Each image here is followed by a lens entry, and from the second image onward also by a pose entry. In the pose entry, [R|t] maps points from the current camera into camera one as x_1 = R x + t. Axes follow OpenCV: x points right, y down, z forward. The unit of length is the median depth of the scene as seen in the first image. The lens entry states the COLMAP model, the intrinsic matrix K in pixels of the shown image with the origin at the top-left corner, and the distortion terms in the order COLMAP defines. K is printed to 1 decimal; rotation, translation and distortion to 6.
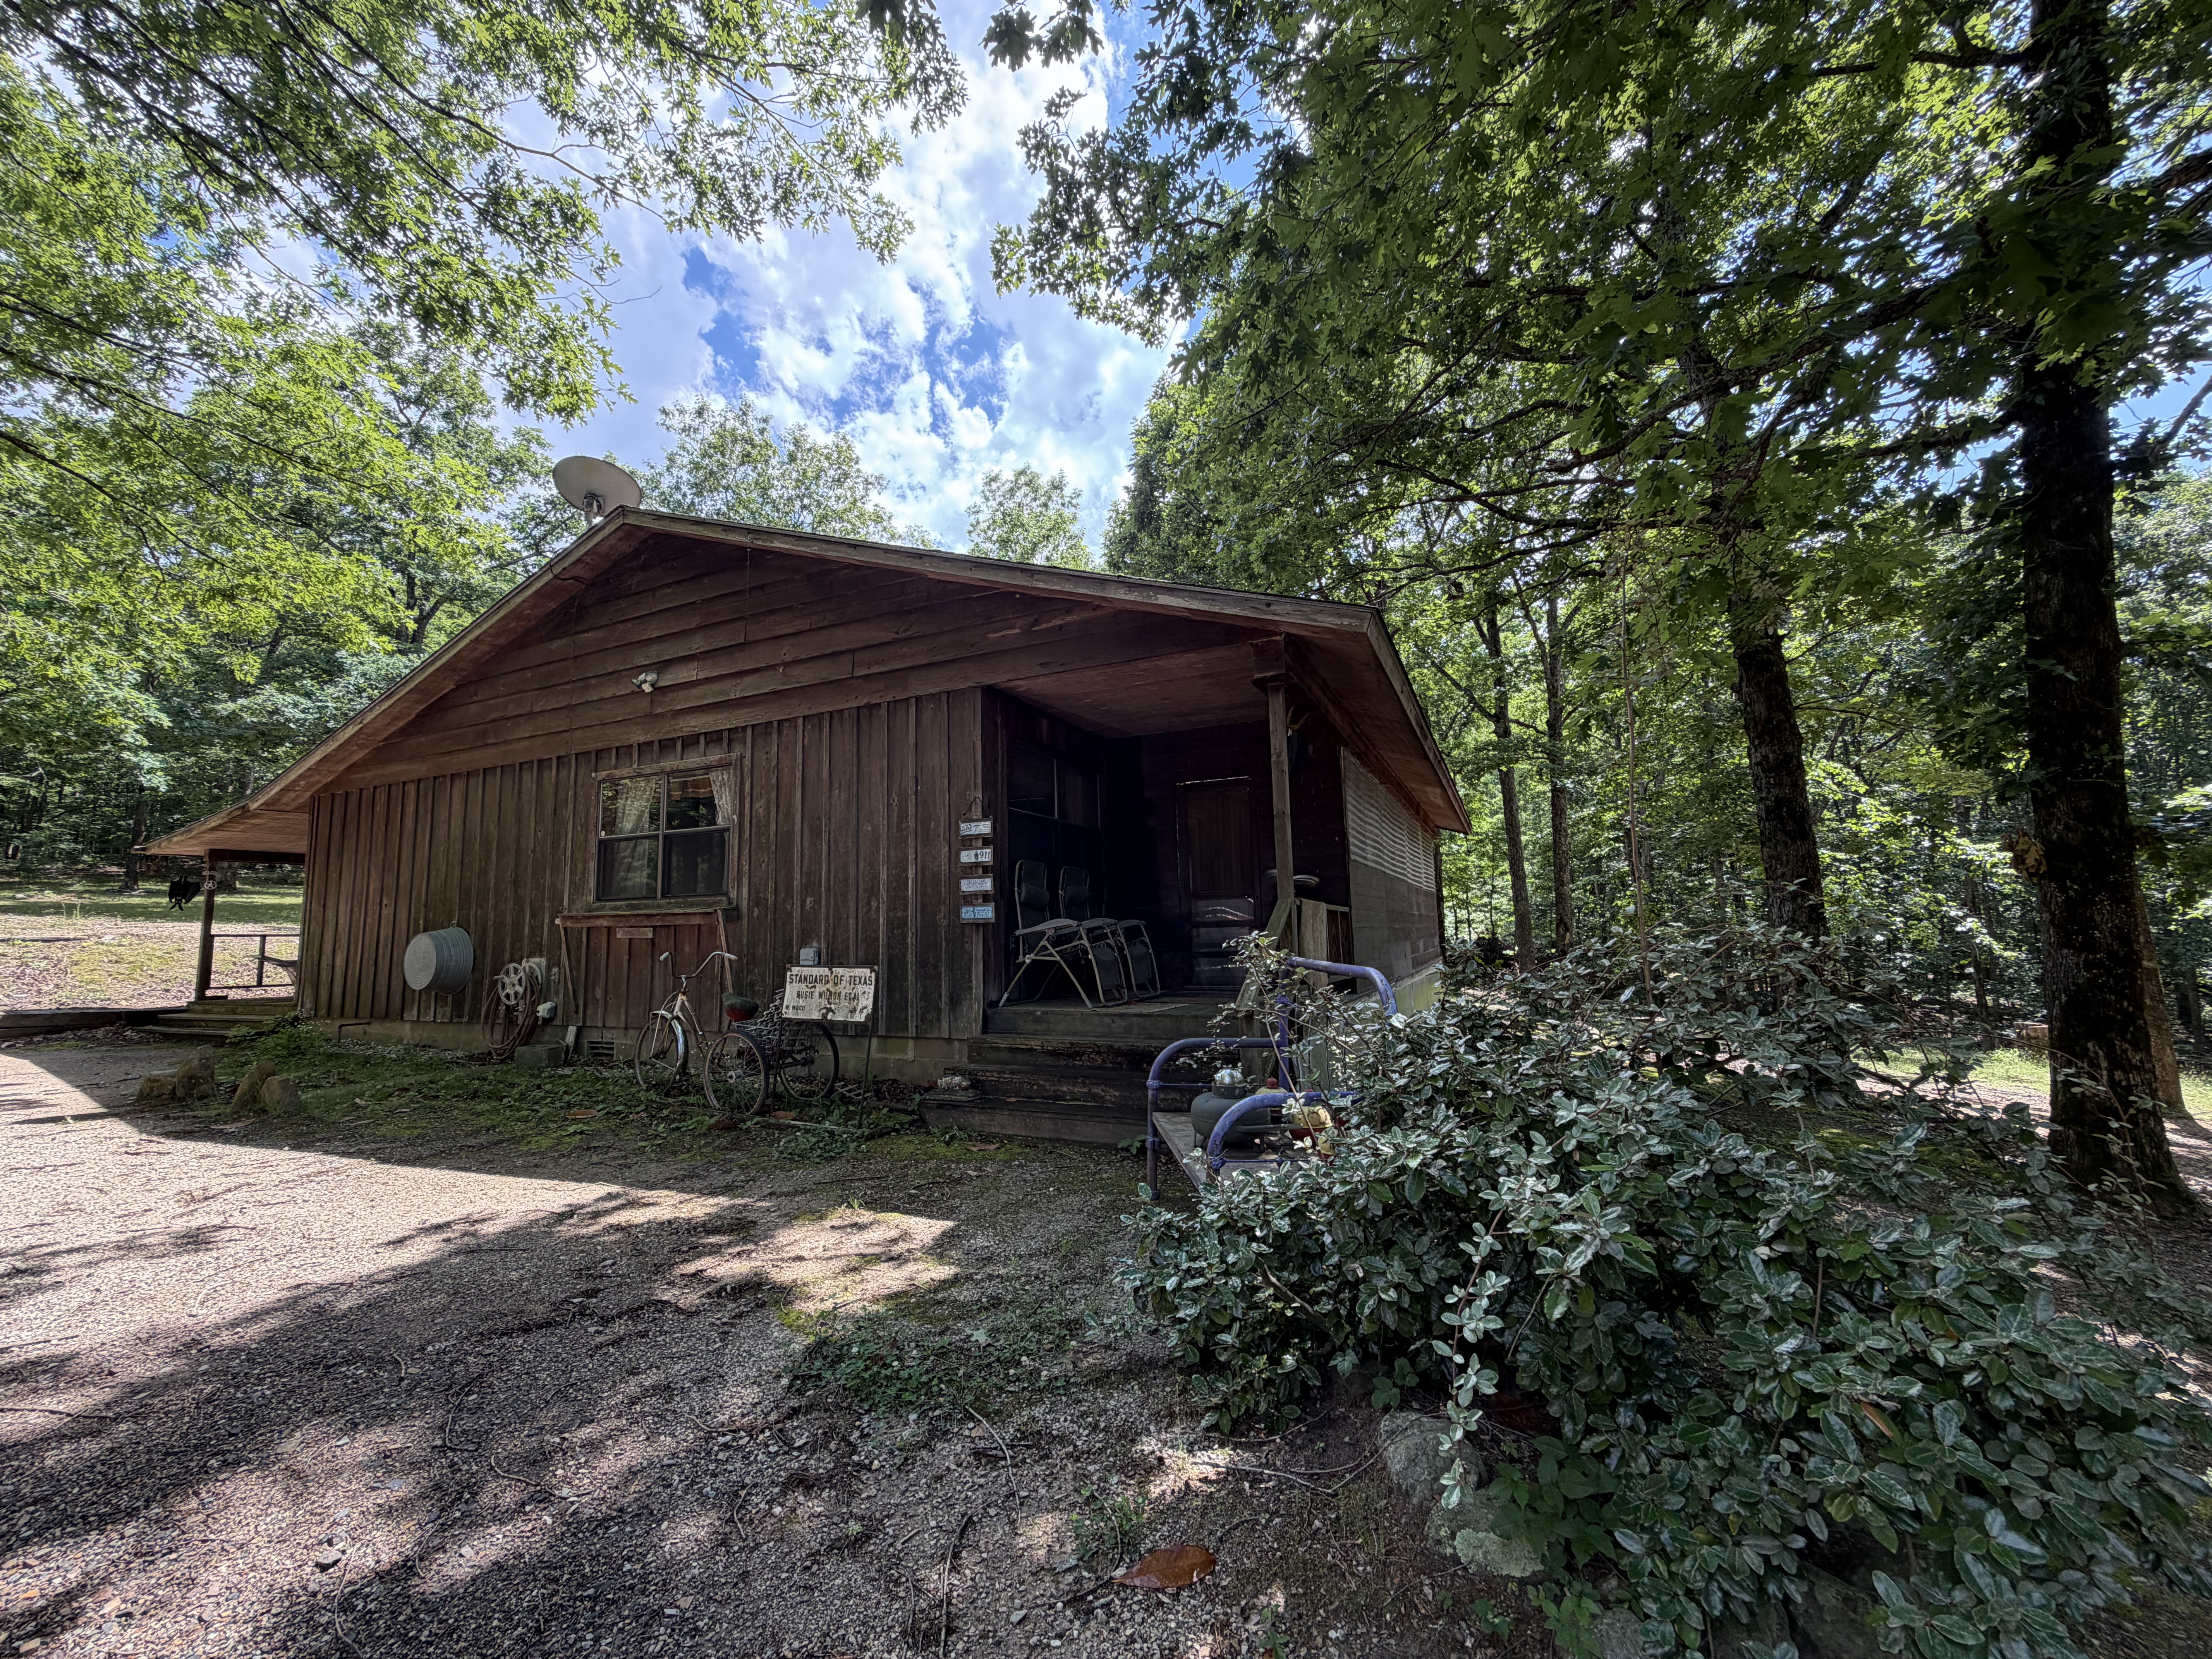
lens RADIAL K [[877.5, 0, 1103.0], [0, 877.5, 832.1], [0, 0, 1]] dist [0.001336, -0.000293]
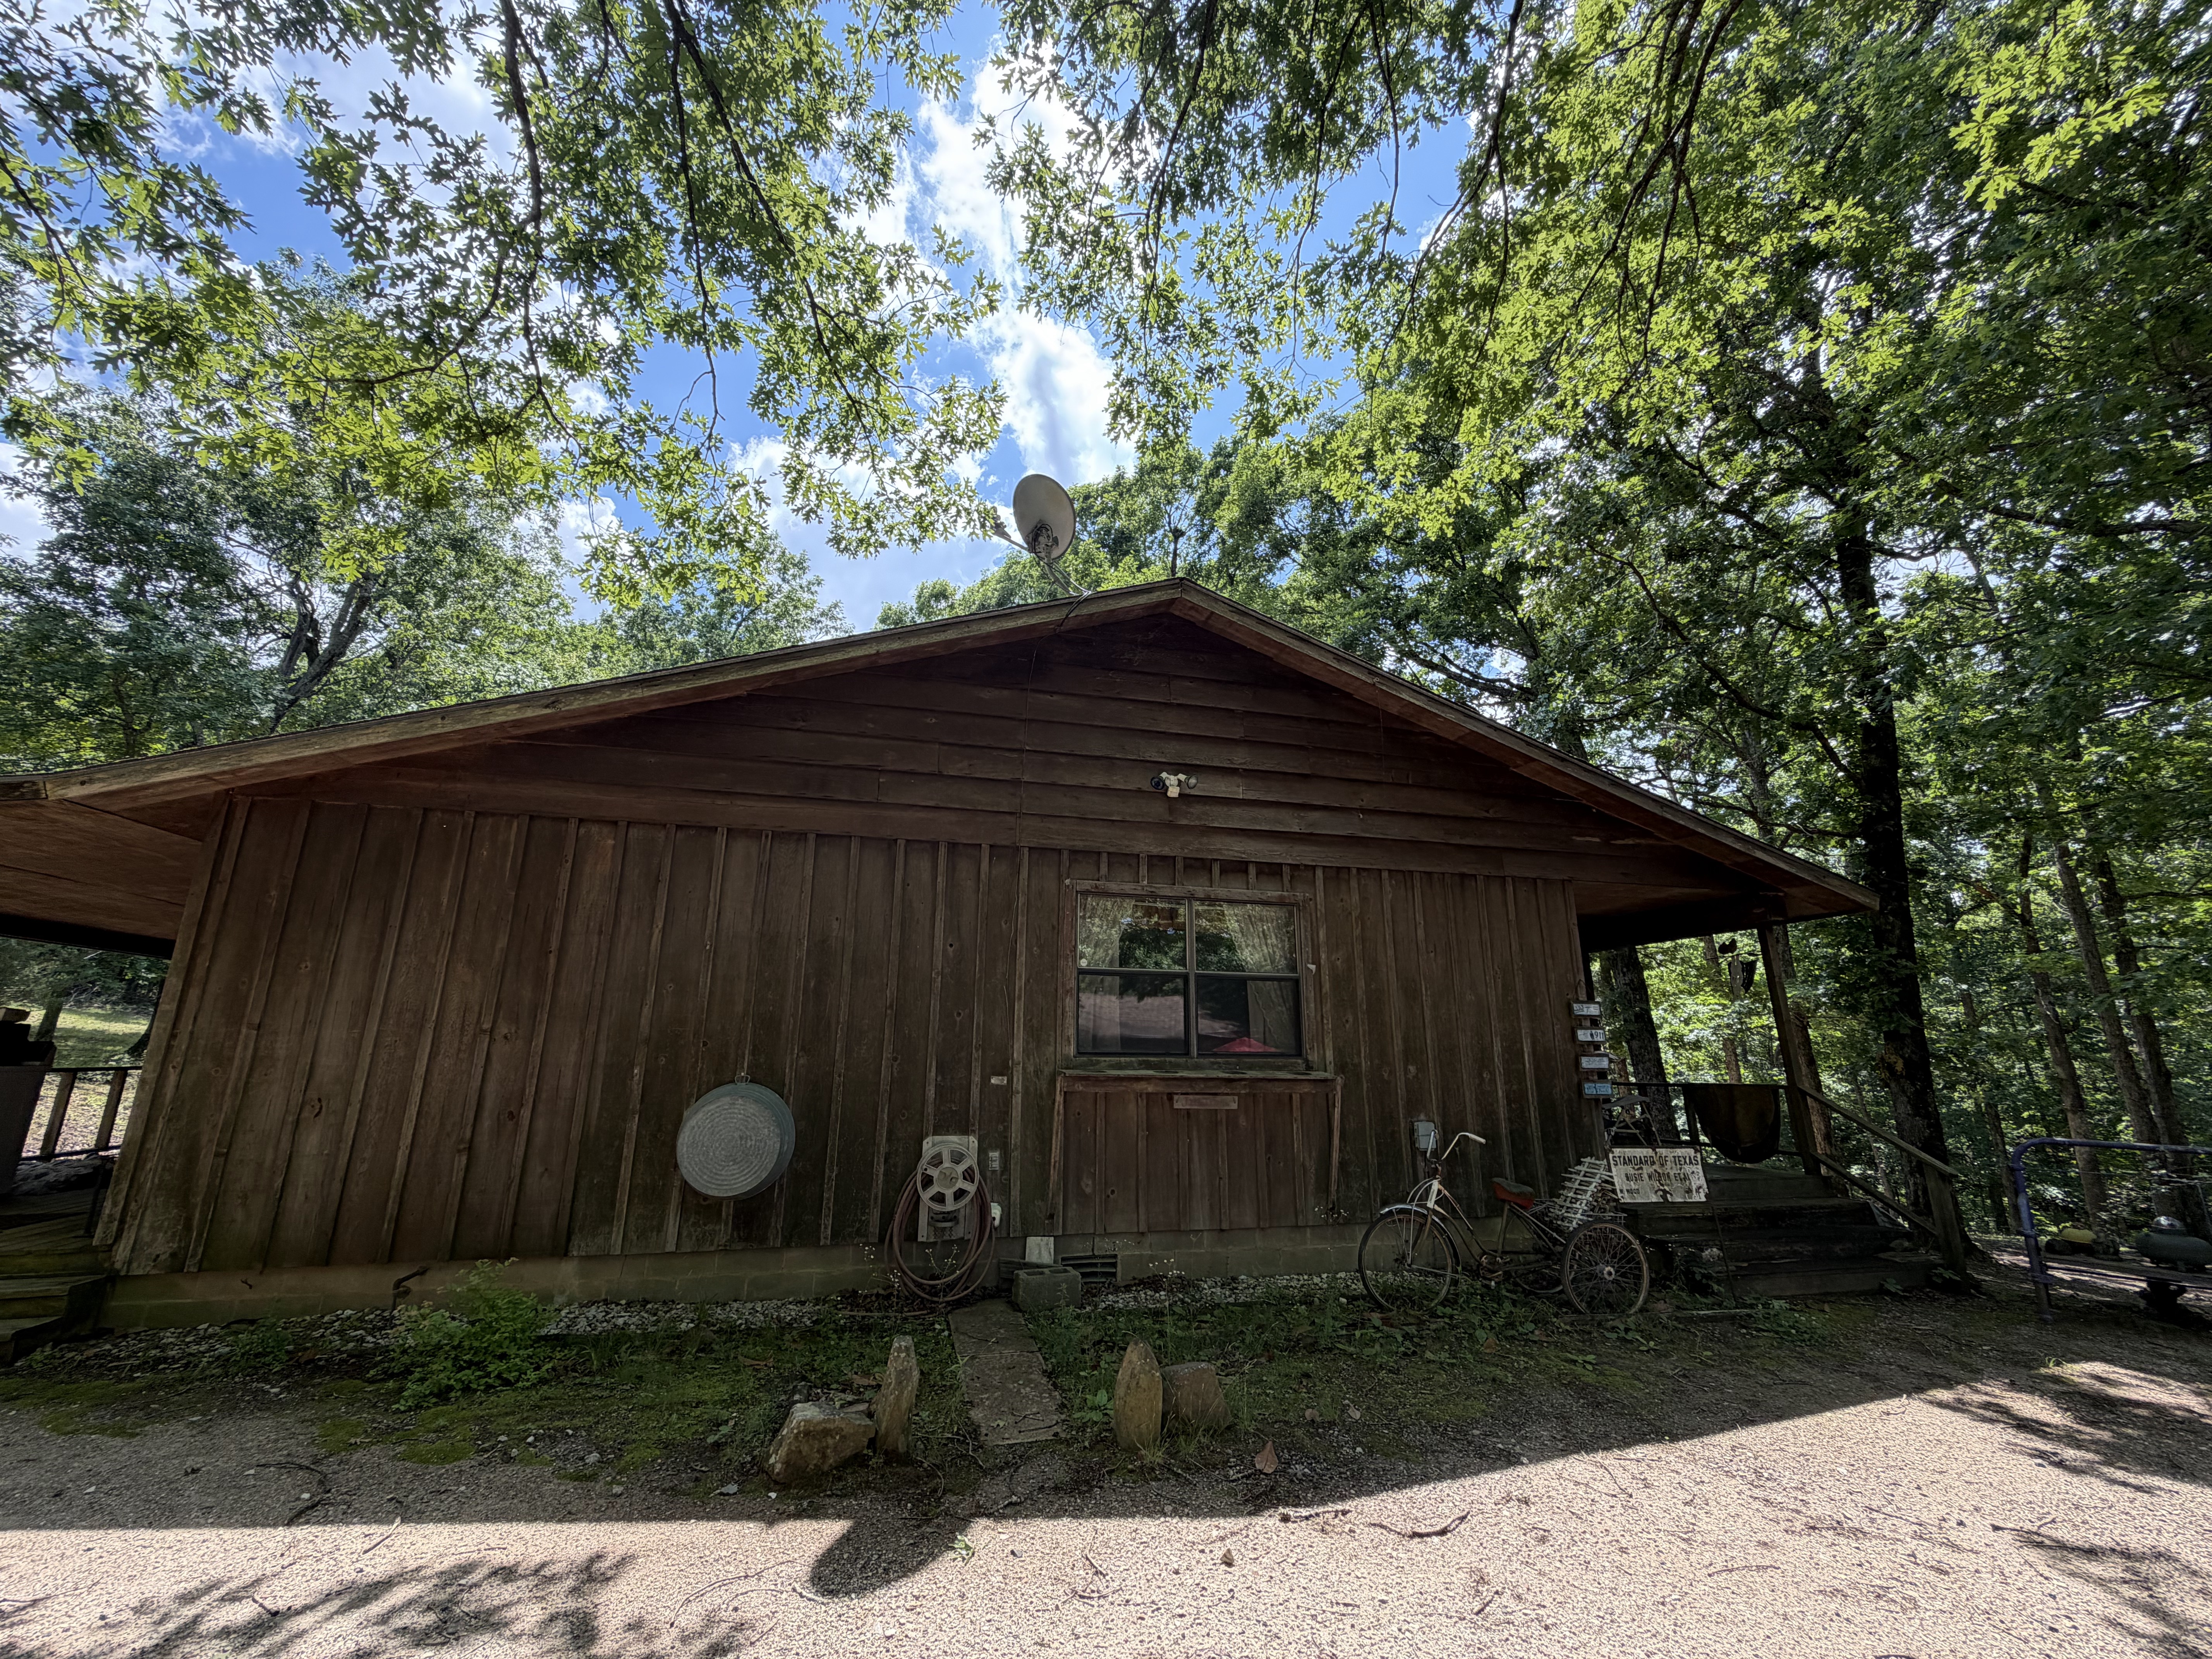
lens RADIAL K [[877.5, 0, 1113.0], [0, 877.5, 830.0], [0, 0, 1]] dist [0.001336, -0.000293]
pose [[0.768822, 0.187297, 0.611419, -1.137132], [-0.097119, 0.979252, -0.177855, 0.024753], [-0.632045, 0.077358, 0.771061, 0.435007]]
